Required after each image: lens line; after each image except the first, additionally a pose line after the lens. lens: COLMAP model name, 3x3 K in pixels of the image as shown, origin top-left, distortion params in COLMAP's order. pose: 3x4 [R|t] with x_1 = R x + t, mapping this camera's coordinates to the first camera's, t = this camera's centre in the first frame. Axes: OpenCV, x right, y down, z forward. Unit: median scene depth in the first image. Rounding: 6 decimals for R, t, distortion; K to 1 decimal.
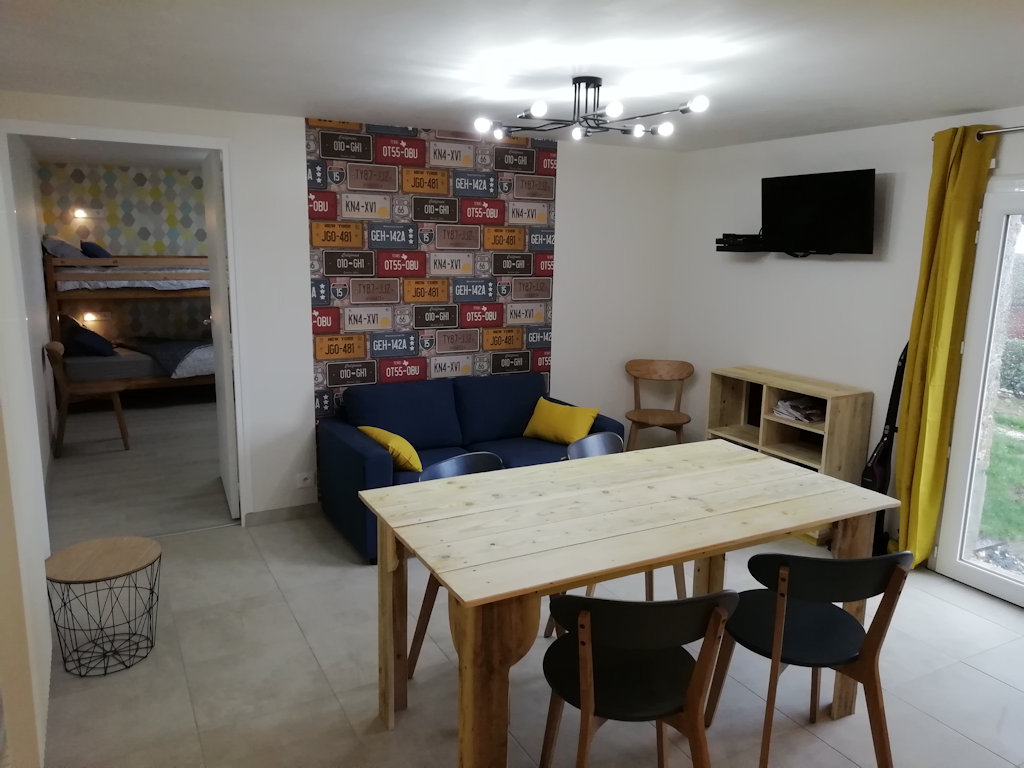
lens RADIAL K [[759.4, 0, 513.2], [0, 759.4, 383.2], [0, 0, 1]] dist [0.015651, -0.009031]
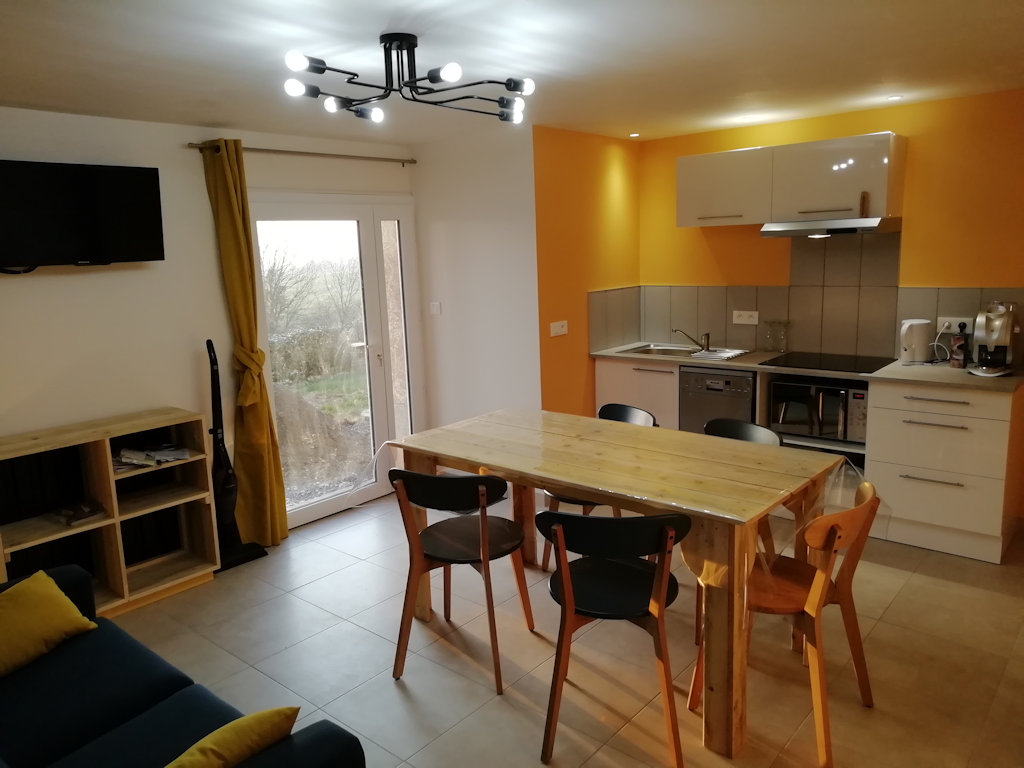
lens RADIAL K [[759.4, 0, 512.1], [0, 759.4, 383.4], [0, 0, 1]] dist [0.015651, -0.009031]
pose [[-0.387798, -0.168119, 0.906283, -0.698600], [0.201897, 0.943857, 0.261481, -0.232595], [-0.899361, 0.284377, -0.332083, 1.220911]]
